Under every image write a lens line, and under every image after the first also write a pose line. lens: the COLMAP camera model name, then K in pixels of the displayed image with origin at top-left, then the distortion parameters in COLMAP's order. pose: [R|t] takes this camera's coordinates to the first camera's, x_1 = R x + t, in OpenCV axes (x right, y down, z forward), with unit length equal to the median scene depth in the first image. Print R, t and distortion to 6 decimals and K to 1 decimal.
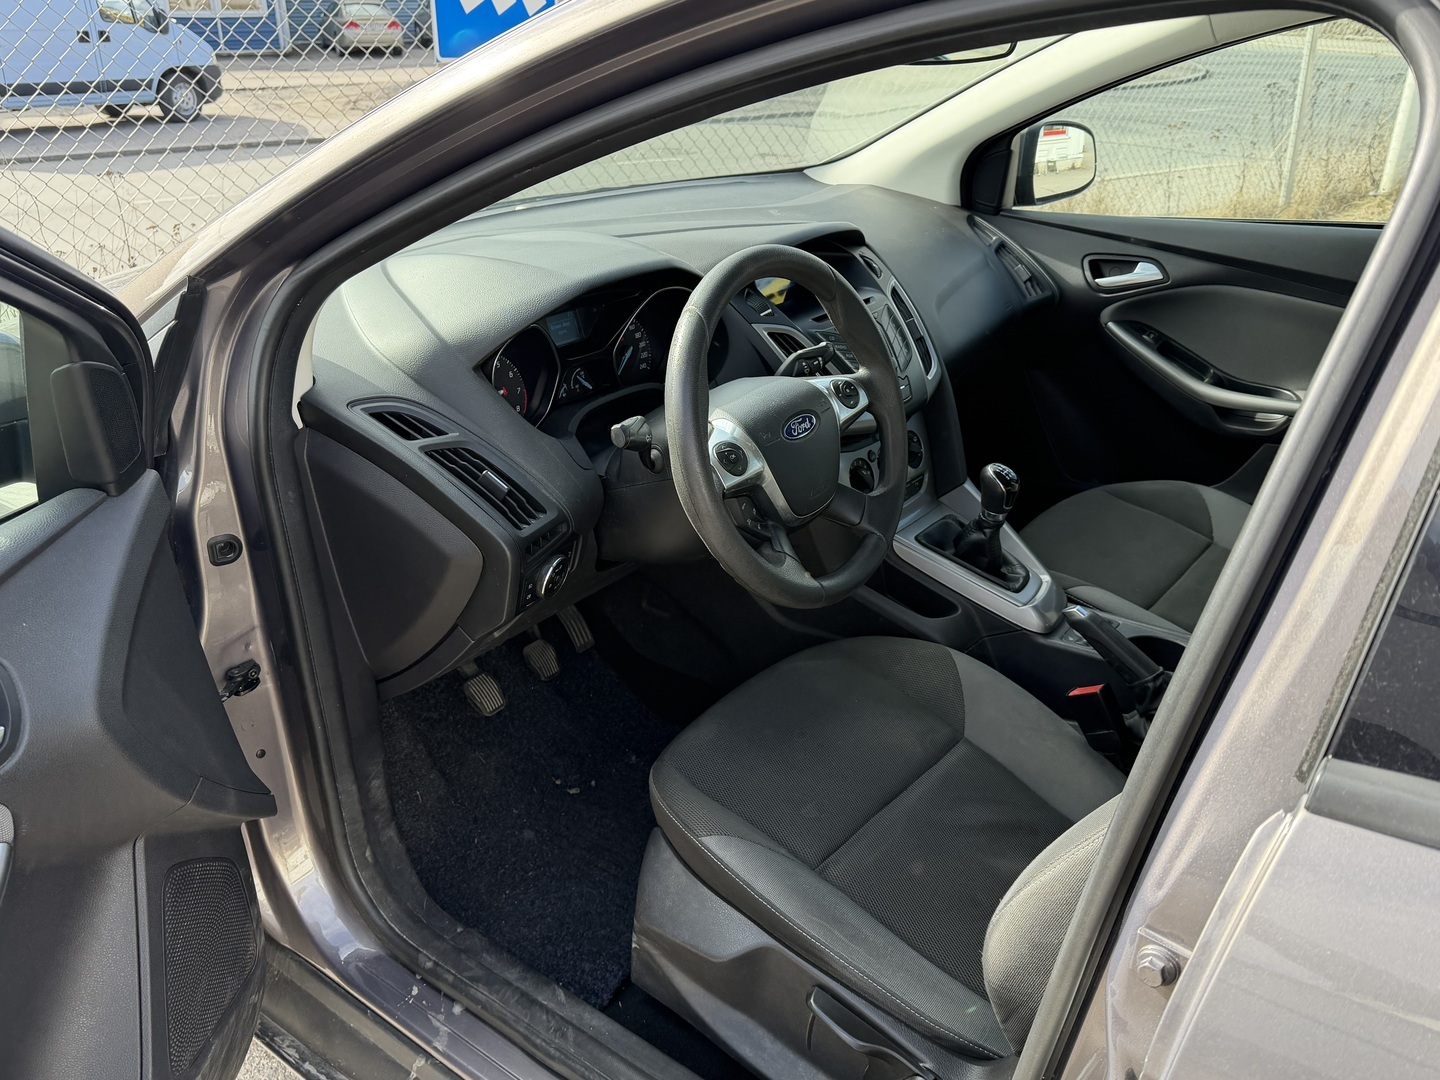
lens RADIAL K [[1197.7, 0, 718.0], [0, 1197.7, 507.6], [0, 0, 1]] dist [0.026604, -0.002864]
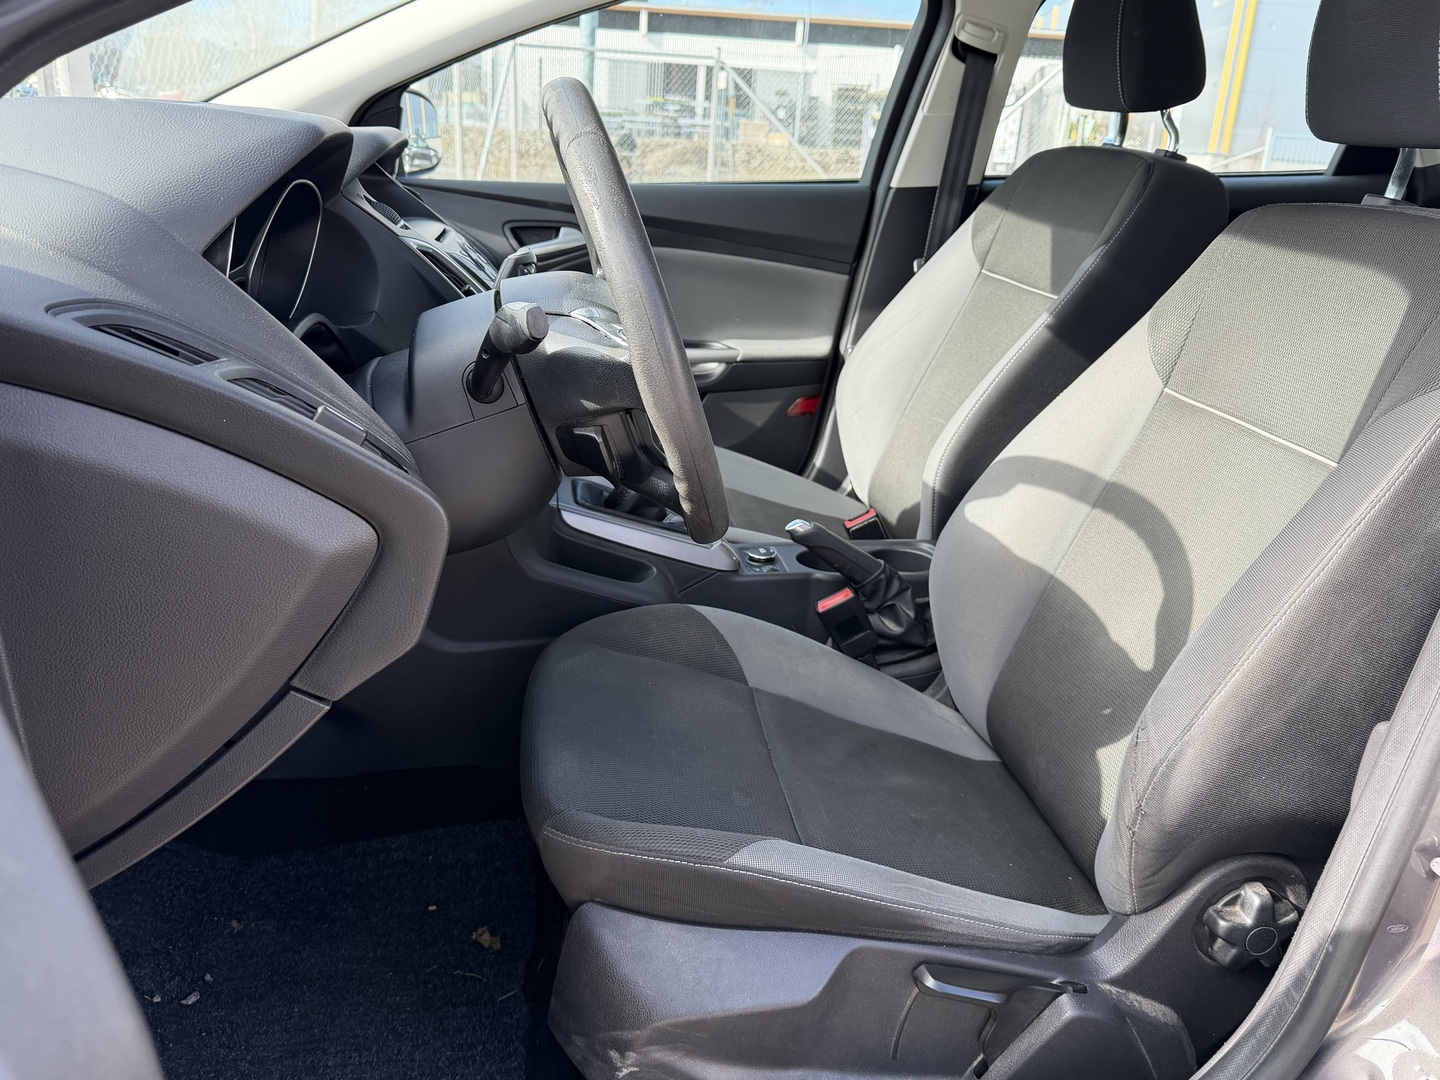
lens RADIAL K [[1197.7, 0, 718.0], [0, 1197.7, 507.6], [0, 0, 1]] dist [0.026604, -0.002864]
pose [[0.666085, -0.163243, 0.727793, -0.392424], [0.225948, 0.974069, 0.011693, 0.043048], [-0.710830, 0.156655, 0.685697, 0.358801]]
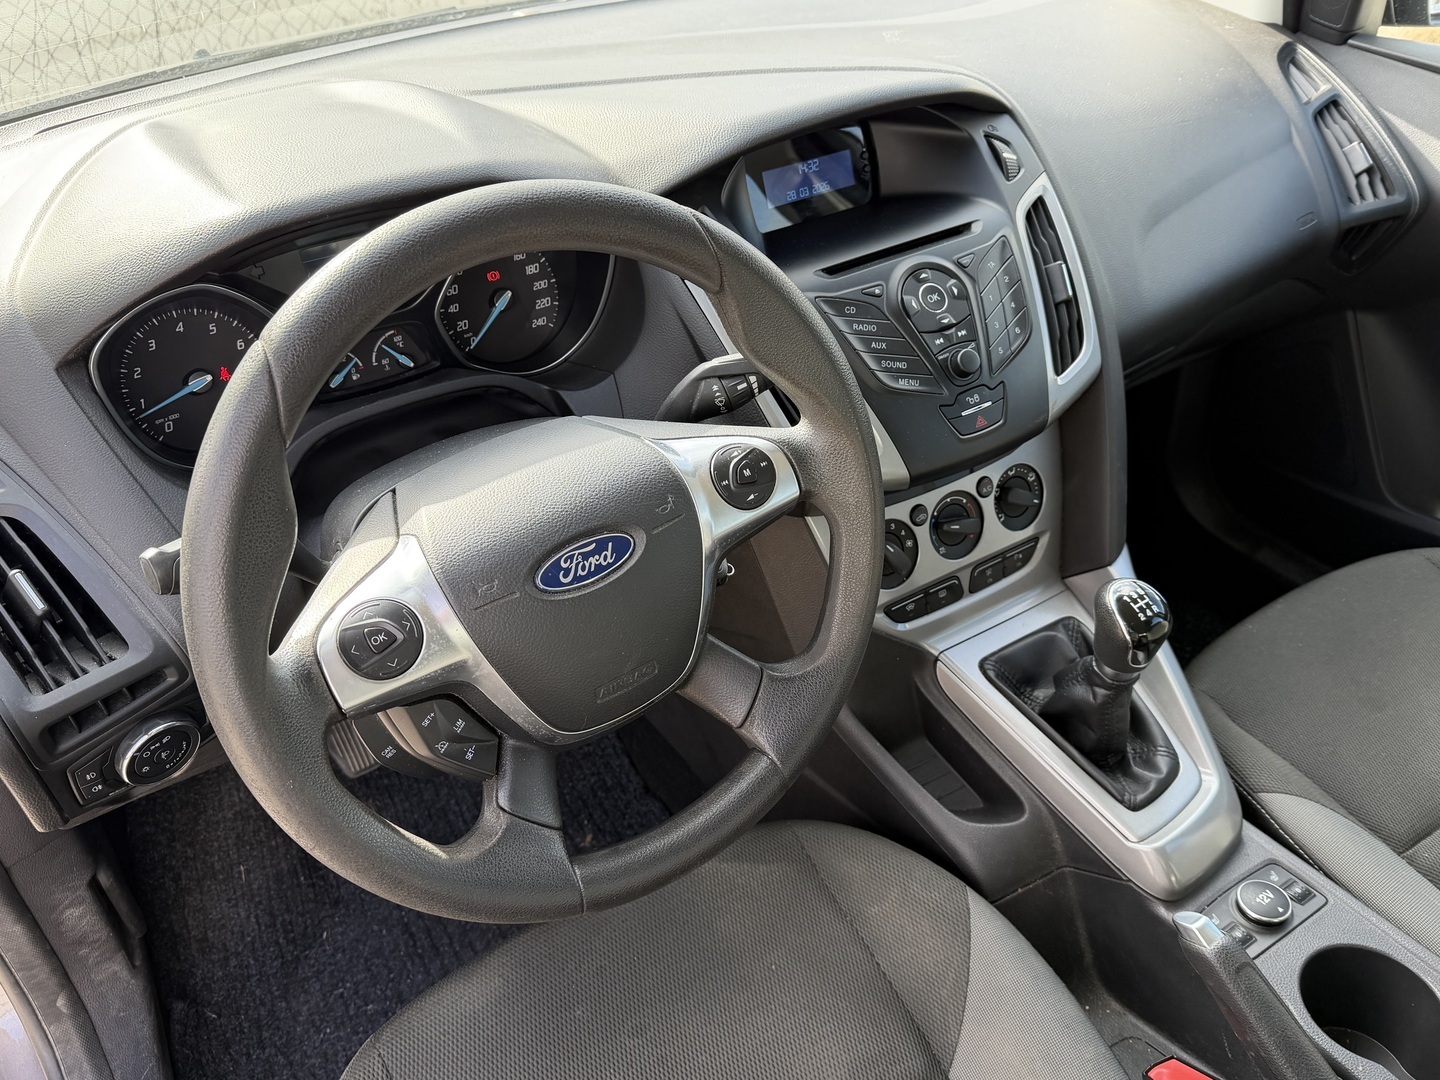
lens RADIAL K [[1197.7, 0, 718.0], [0, 1197.7, 507.6], [0, 0, 1]] dist [0.026604, -0.002864]
pose [[0.944869, 0.154036, -0.288956, 0.204588], [-0.097756, 0.974899, 0.200041, -0.153228], [0.312517, -0.160765, 0.936209, 0.444412]]
